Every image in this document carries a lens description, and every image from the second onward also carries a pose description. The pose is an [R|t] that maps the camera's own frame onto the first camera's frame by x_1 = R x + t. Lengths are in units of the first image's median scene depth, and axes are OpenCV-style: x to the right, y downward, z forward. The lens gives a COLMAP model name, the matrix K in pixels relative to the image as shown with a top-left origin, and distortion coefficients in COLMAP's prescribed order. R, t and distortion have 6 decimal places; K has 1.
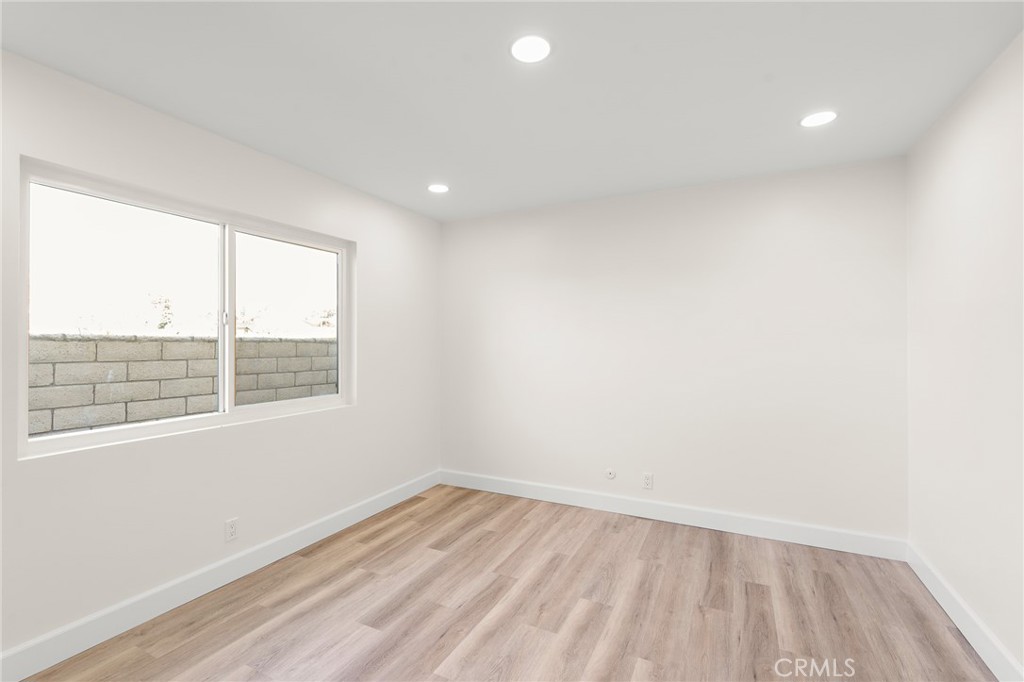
lens RADIAL K [[455.5, 0, 509.7], [0, 455.5, 347.4], [0, 0, 1]] dist [0.013235, -0.000126]
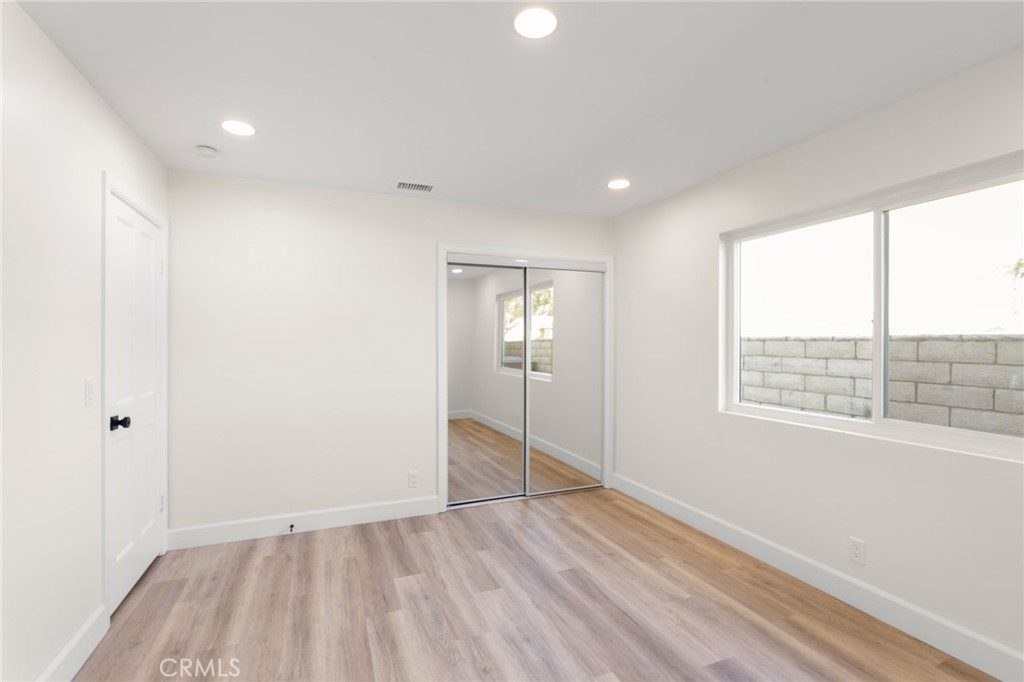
lens RADIAL K [[451.5, 0, 479.6], [0, 451.5, 339.5], [0, 0, 1]] dist [0.003084, 0.000034]
pose [[-0.693737, -0.009617, -0.720164, 0.482766], [-0.011064, 0.999935, -0.002695, -0.003801], [0.720143, 0.006098, -0.693799, 0.952644]]
